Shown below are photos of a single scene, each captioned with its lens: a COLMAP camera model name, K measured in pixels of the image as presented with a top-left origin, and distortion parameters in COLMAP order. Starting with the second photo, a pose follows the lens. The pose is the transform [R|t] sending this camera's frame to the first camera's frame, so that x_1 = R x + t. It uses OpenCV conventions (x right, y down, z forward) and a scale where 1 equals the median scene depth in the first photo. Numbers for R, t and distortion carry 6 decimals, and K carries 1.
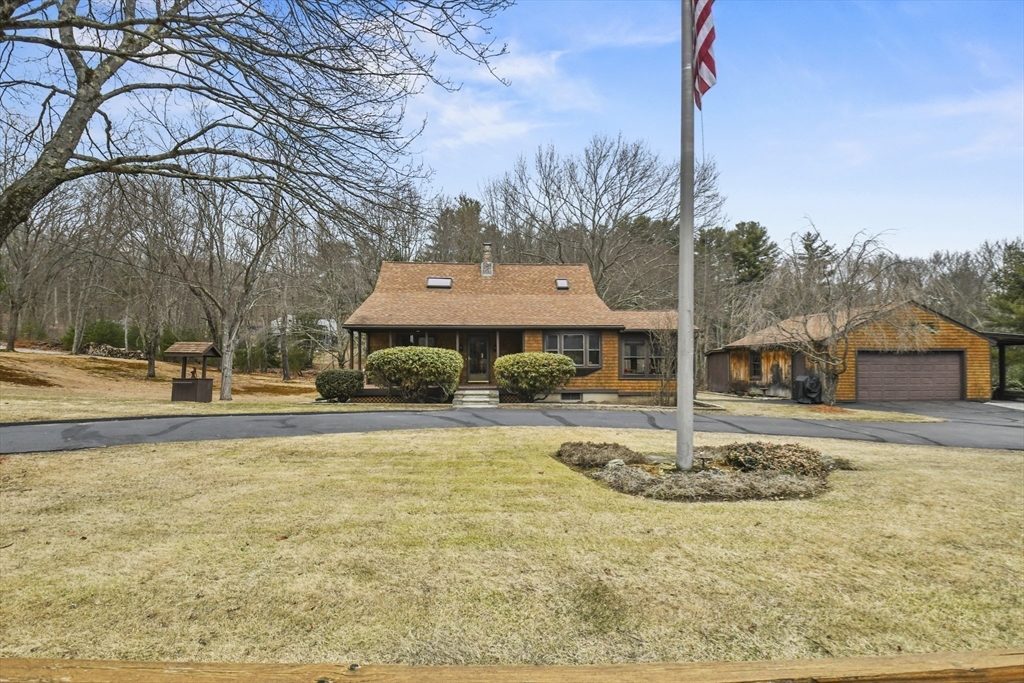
lens RADIAL K [[452.6, 0, 512.7], [0, 452.6, 360.1], [0, 0, 1]] dist [-0.000137, -0.000035]
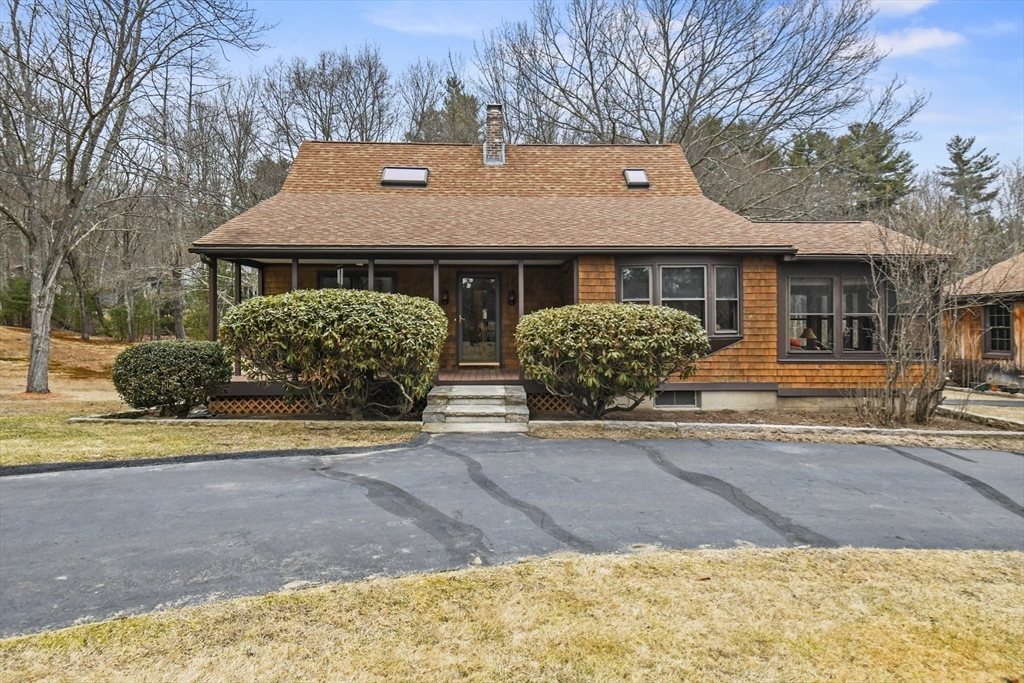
lens RADIAL K [[625.9, 0, 512.0], [0, 625.9, 341.5], [0, 0, 1]] dist [-0.003790, -0.001432]
pose [[0.999866, 0.000380, -0.016382, -0.029886], [0.000094, 0.999582, 0.028901, 0.002531], [0.016386, -0.028899, 0.999448, 0.325524]]
